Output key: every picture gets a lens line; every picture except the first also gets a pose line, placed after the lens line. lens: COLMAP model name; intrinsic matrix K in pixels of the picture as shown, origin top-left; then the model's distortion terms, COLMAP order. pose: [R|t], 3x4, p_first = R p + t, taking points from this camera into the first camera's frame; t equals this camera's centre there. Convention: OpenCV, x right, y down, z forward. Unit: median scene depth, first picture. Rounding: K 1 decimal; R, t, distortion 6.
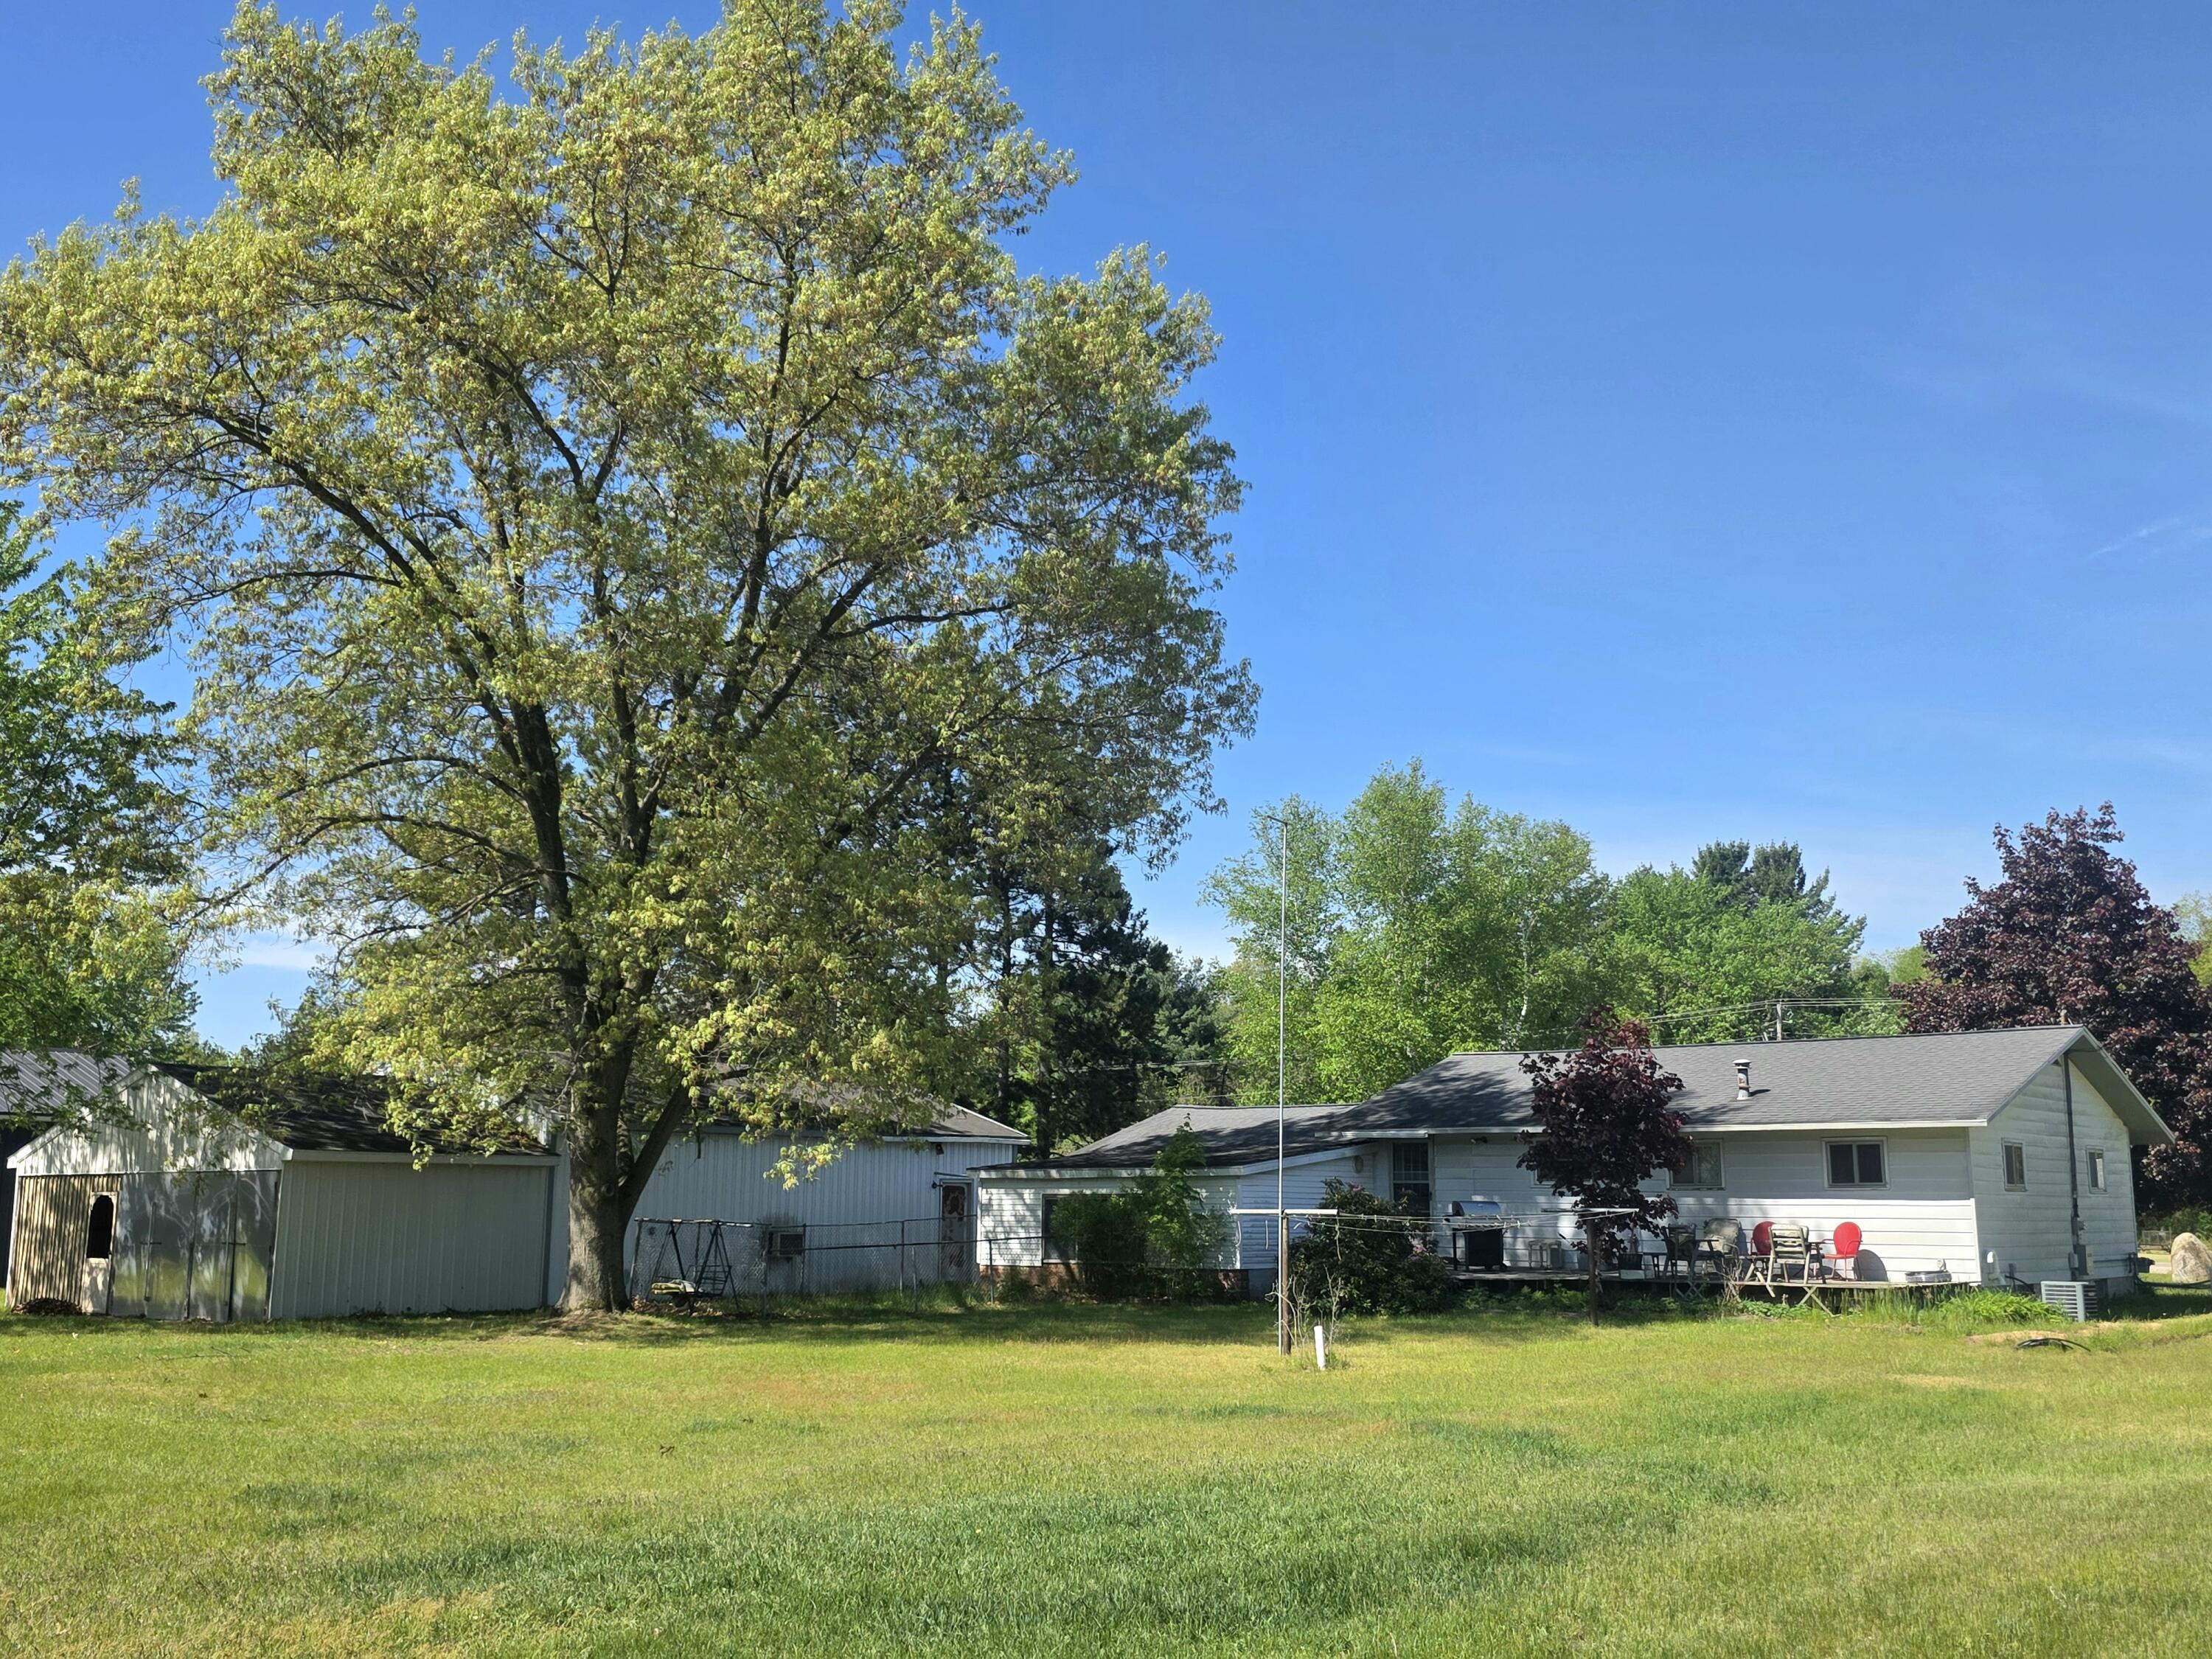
lens RADIAL K [[2057.0, 0, 1106.0], [0, 2057.0, 829.5], [0, 0, 1]] dist [0.011300, -0.001242]
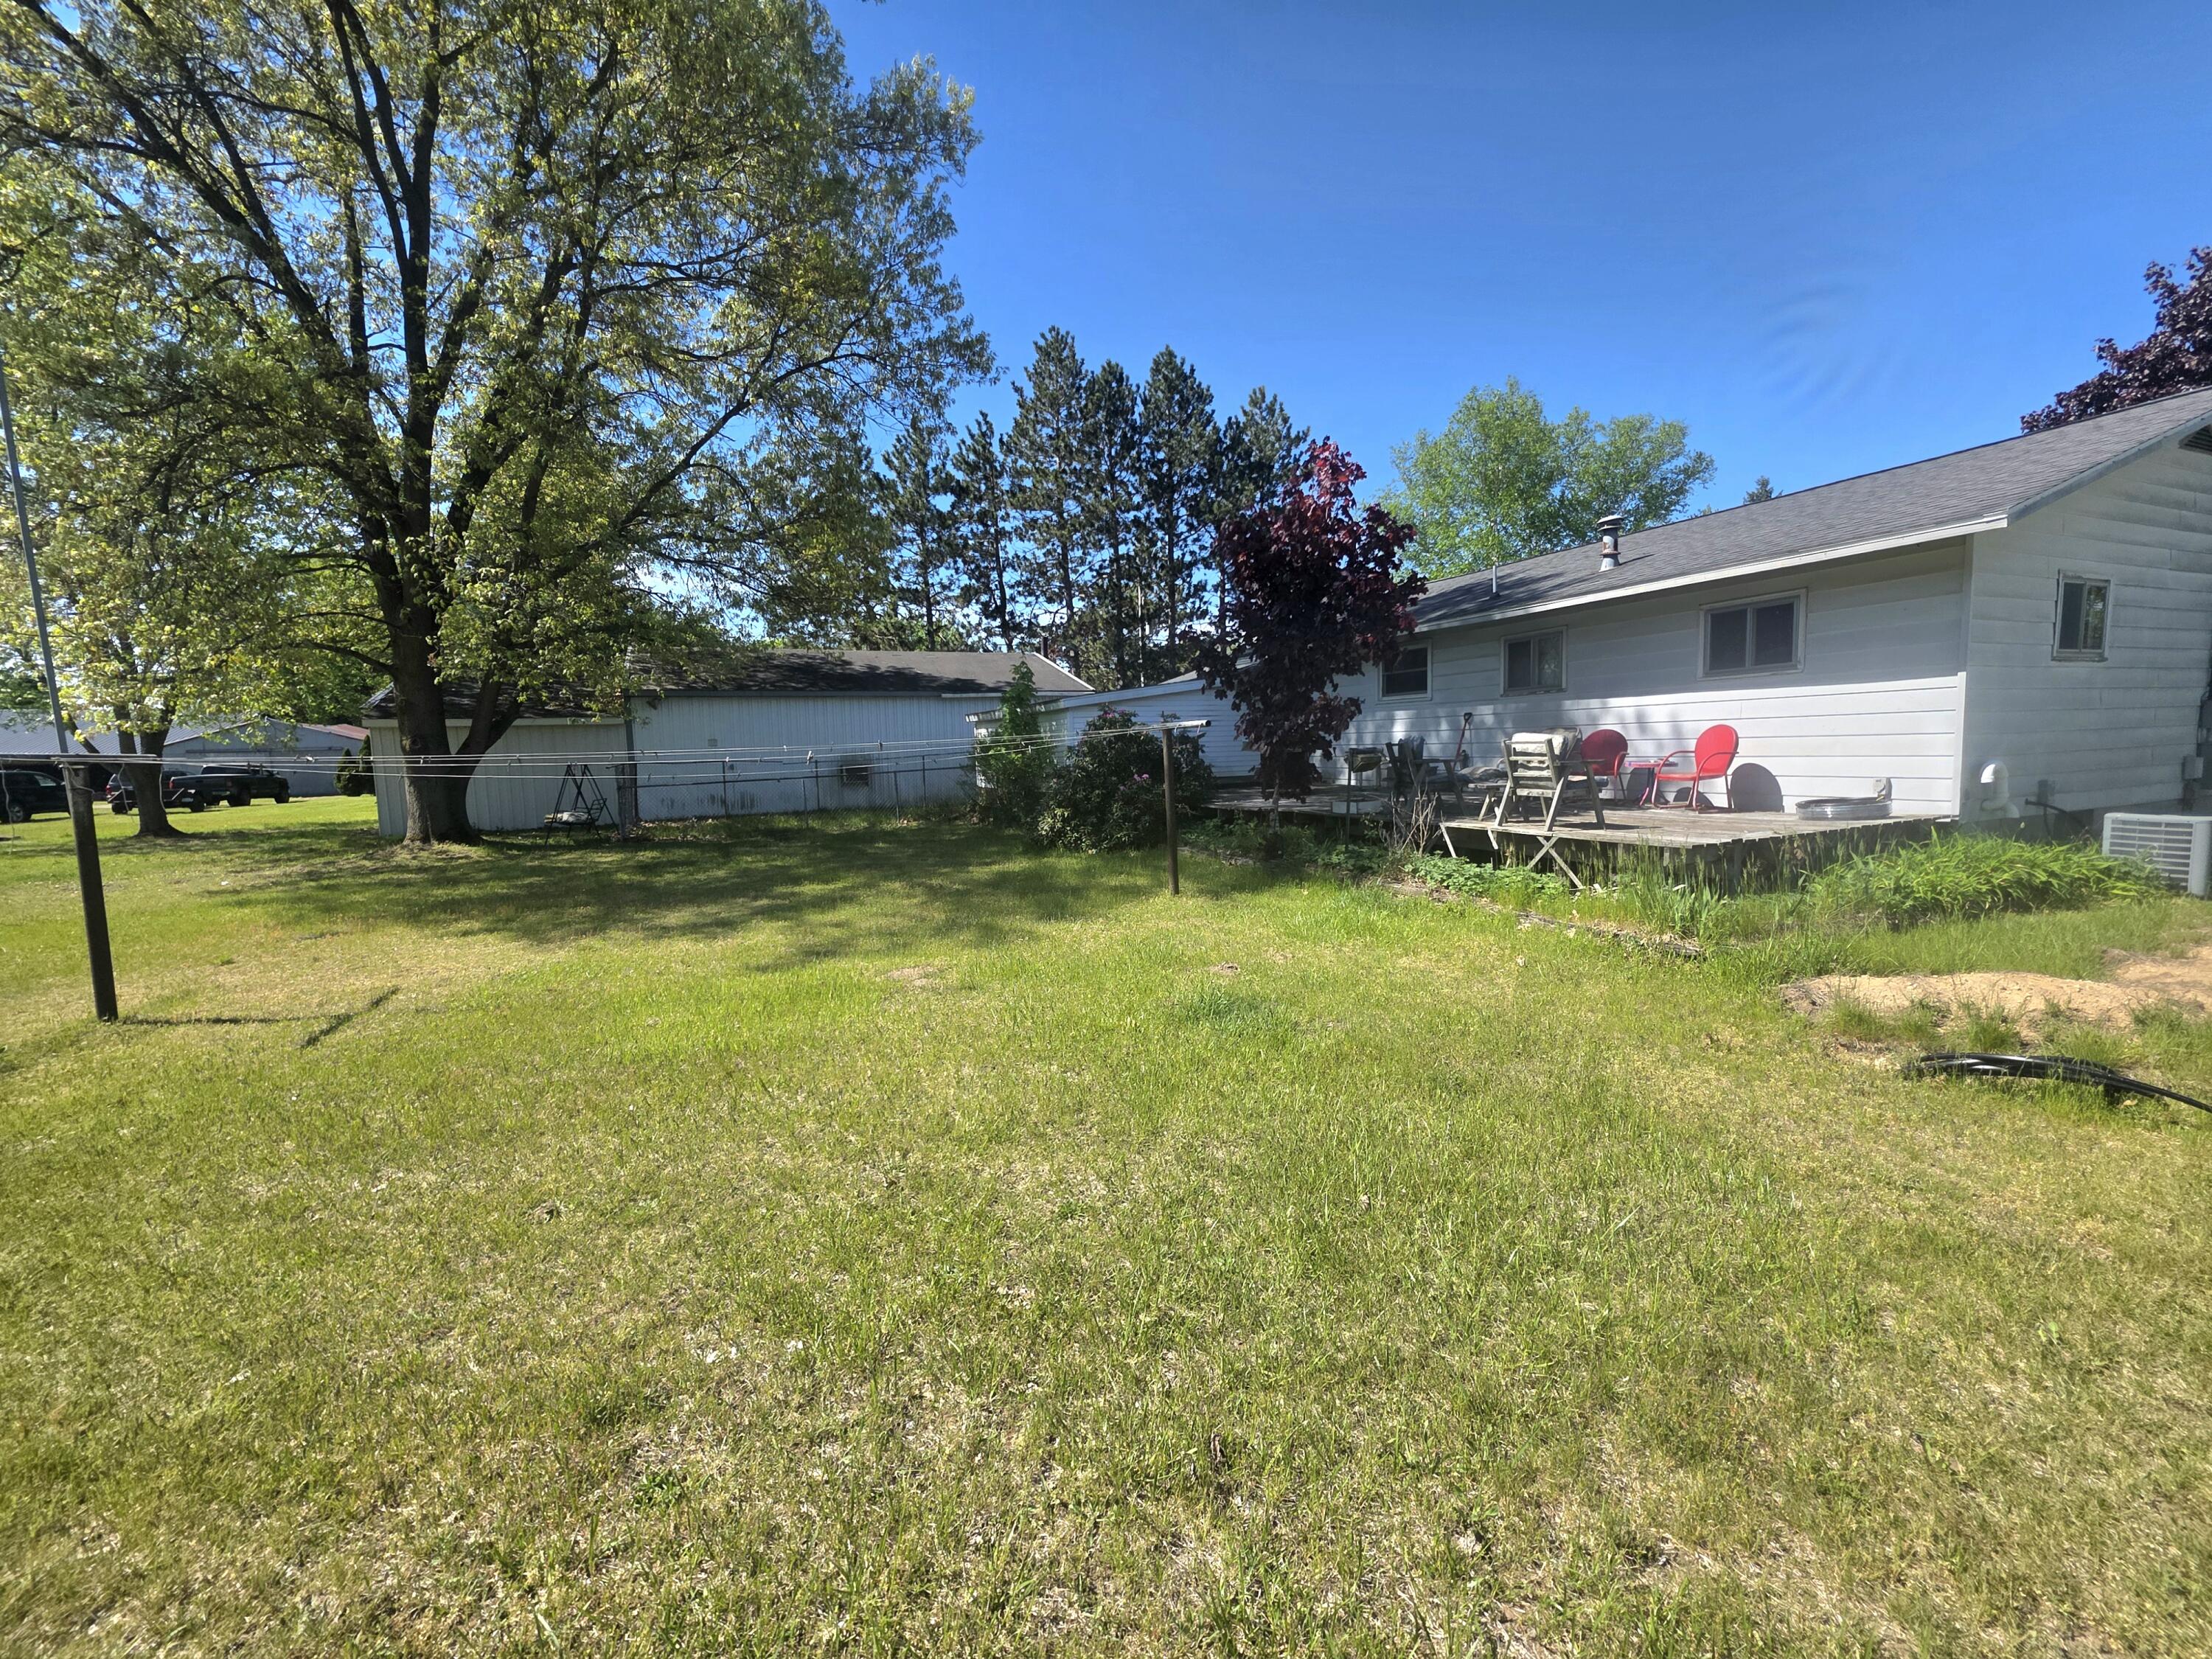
lens RADIAL K [[874.5, 0, 1106.0], [0, 874.5, 829.5], [0, 0, 1]] dist [0.000416, -0.000428]
pose [[0.898400, 0.007184, -0.439119, 0.312792], [0.115062, 0.961090, 0.251130, 0.131935], [0.423837, -0.276141, 0.862617, 0.676295]]
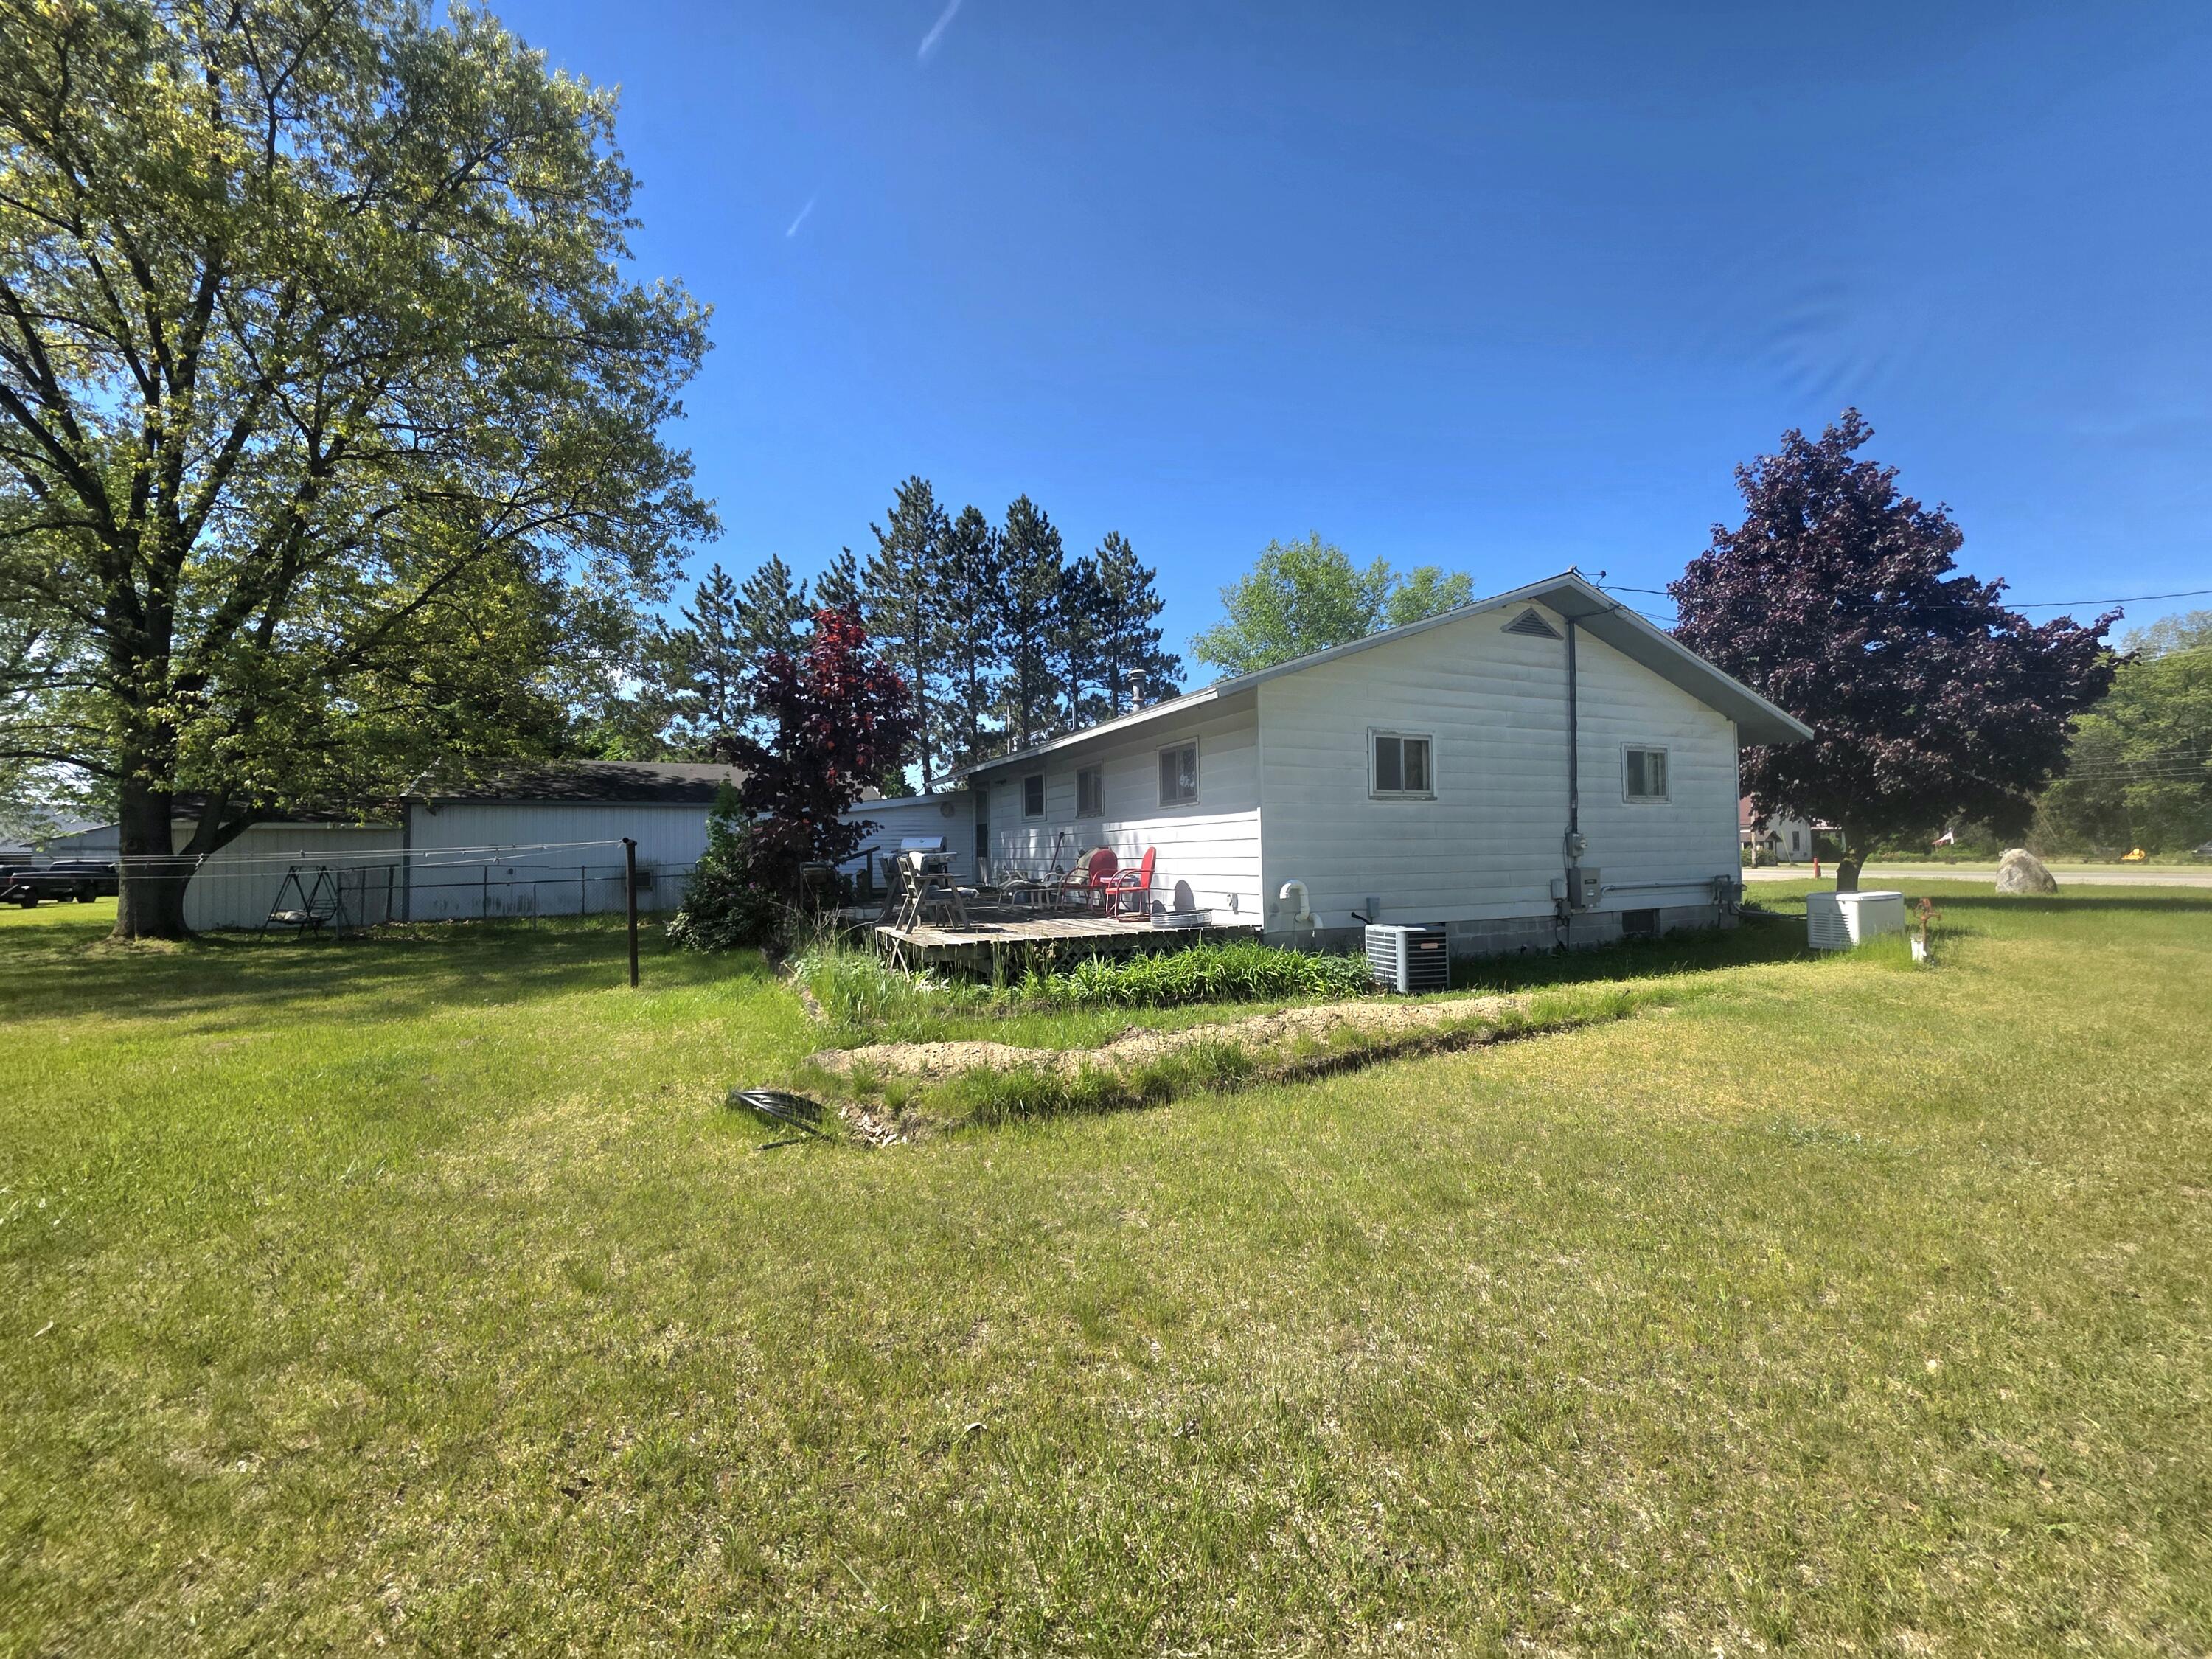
lens RADIAL K [[874.5, 0, 1106.0], [0, 874.5, 829.5], [0, 0, 1]] dist [0.000416, -0.000428]
pose [[0.912201, -0.033441, -0.408376, 0.493147], [0.095530, 0.986555, 0.132602, 0.140711], [0.398451, -0.159972, 0.903131, 0.706326]]
